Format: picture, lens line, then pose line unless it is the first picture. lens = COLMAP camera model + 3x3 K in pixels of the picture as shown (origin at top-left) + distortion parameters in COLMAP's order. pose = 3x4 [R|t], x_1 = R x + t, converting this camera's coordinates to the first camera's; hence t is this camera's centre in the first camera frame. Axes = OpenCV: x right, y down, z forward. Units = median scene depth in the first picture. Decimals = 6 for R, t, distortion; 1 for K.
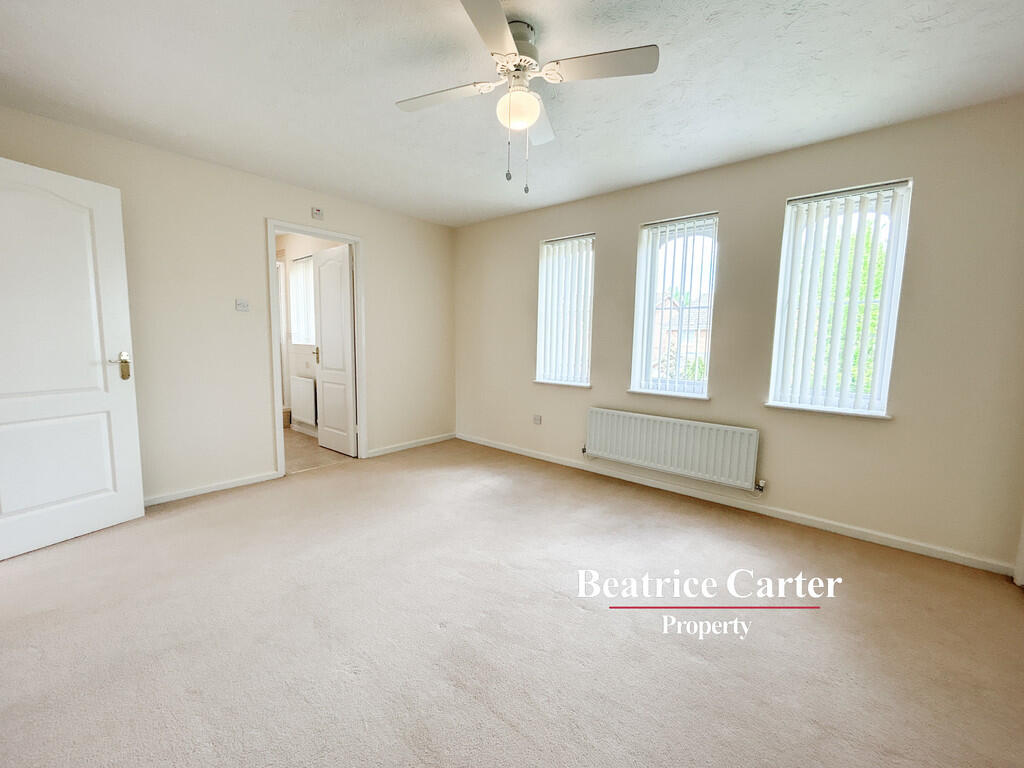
lens RADIAL K [[405.4, 0, 510.6], [0, 405.4, 382.0], [0, 0, 1]] dist [-0.000879, -0.000116]
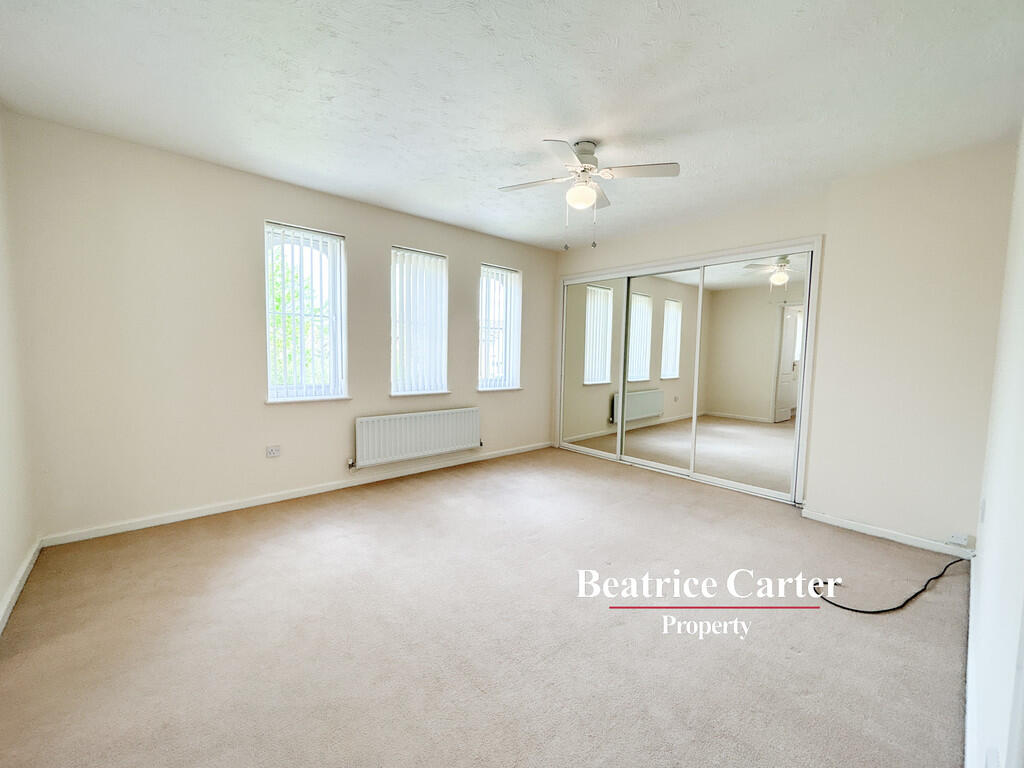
lens RADIAL K [[405.4, 0, 510.6], [0, 405.4, 382.0], [0, 0, 1]] dist [-0.000879, -0.000116]
pose [[0.146550, -0.093940, 0.984733, -0.789623], [0.078007, 0.993478, 0.083166, -0.084830], [-0.986123, 0.064628, 0.152922, 0.570490]]
